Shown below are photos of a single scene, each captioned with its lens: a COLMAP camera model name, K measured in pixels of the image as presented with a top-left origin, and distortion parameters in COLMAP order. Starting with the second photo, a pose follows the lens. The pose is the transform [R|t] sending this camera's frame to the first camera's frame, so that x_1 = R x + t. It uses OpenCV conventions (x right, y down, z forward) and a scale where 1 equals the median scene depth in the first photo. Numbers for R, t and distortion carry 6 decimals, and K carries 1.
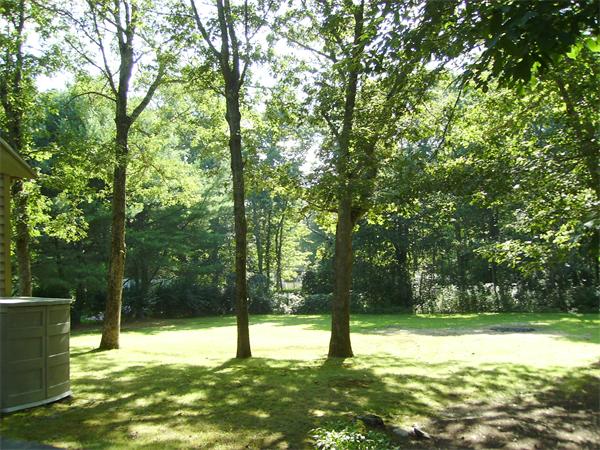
lens RADIAL K [[568.9, 0, 300.0], [0, 568.9, 225.0], [0, 0, 1]] dist [-0.087317, 0.016266]
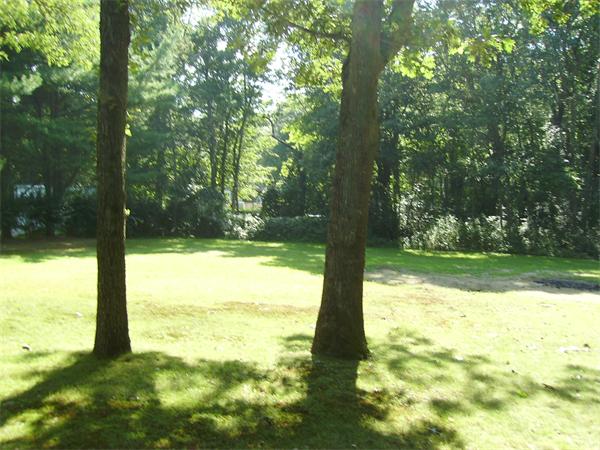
lens RADIAL K [[568.9, 0, 300.0], [0, 568.9, 225.0], [0, 0, 1]] dist [-0.087317, 0.016266]
pose [[0.996011, 0.053816, 0.071176, 0.001687], [-0.062752, 0.989532, 0.129953, 0.029318], [-0.063437, -0.133901, 0.988962, 0.221391]]
